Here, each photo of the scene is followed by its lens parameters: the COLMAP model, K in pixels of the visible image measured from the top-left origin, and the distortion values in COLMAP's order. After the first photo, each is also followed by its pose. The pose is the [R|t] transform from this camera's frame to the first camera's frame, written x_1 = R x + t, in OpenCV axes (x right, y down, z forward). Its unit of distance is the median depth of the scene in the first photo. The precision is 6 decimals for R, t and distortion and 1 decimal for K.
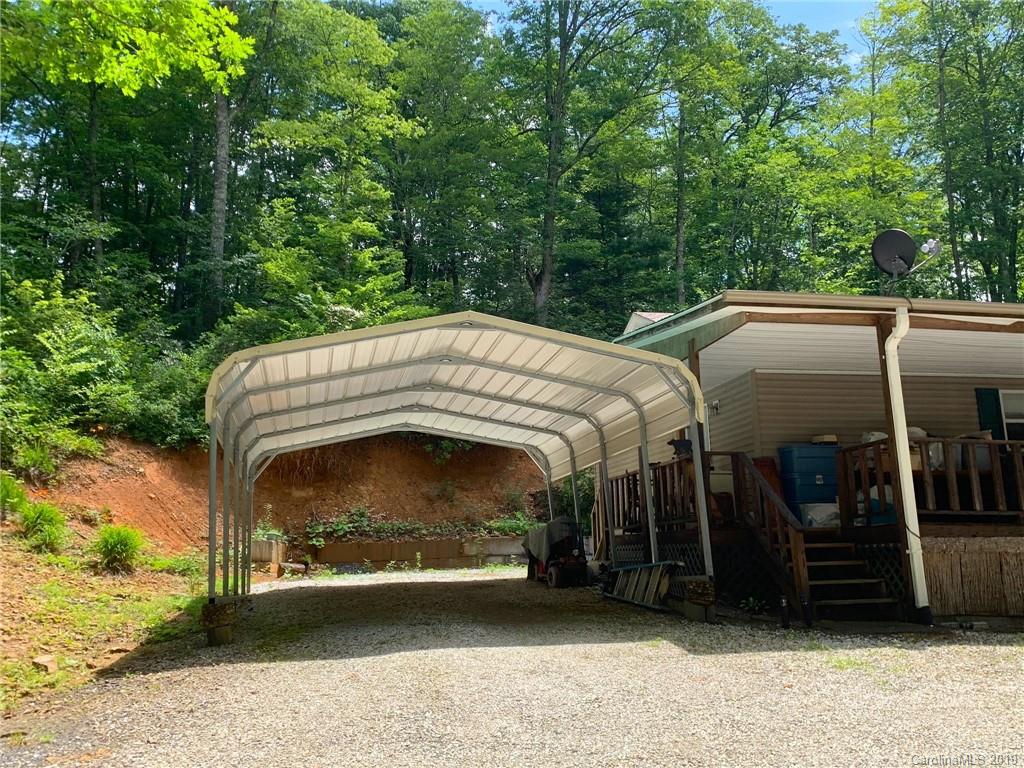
lens RADIAL K [[895.0, 0, 513.7], [0, 895.0, 377.3], [0, 0, 1]] dist [0.018751, -0.007590]
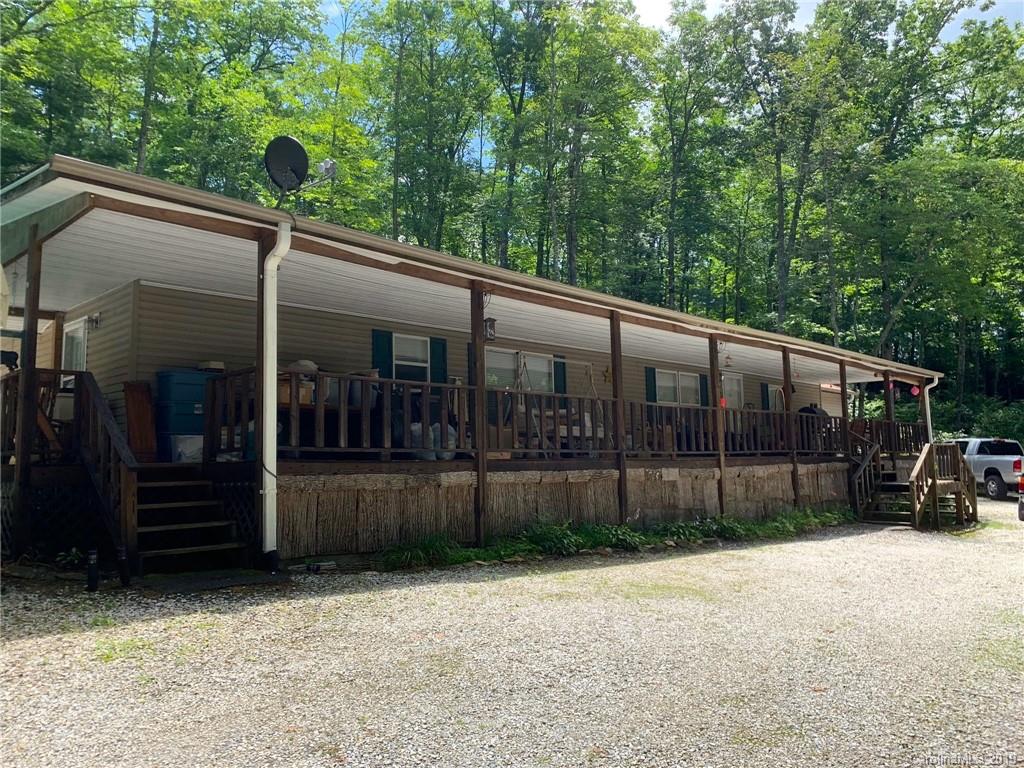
lens RADIAL K [[781.2, 0, 511.1], [0, 781.2, 375.0], [0, 0, 1]] dist [0.090616, -0.147507]
pose [[0.820191, 0.070254, 0.567760, 0.171751], [-0.110561, 0.993187, 0.036822, 0.018163], [-0.561305, -0.092973, 0.822370, 0.198735]]
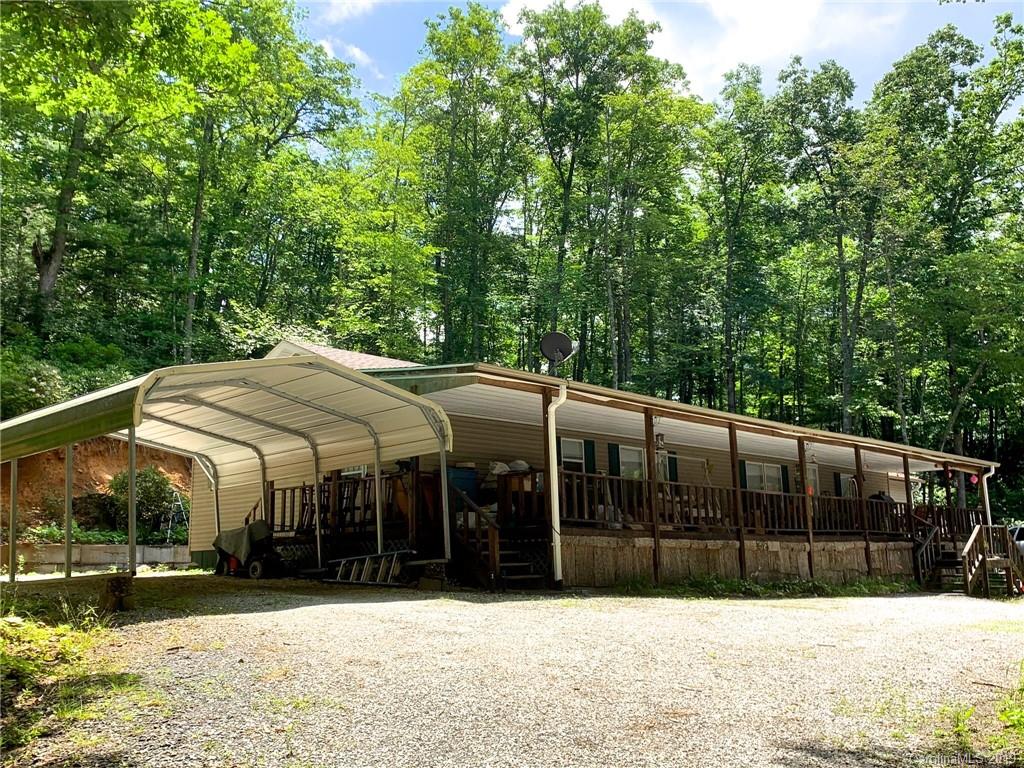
lens RADIAL K [[1011.8, 0, 512.0], [0, 1011.8, 384.0], [0, 0, 1]] dist [0.164698, -0.401581]
pose [[0.808968, 0.107682, 0.577905, -0.603527], [-0.108842, 0.993519, -0.032764, -0.012703], [-0.577688, -0.036396, 0.815446, -0.337901]]
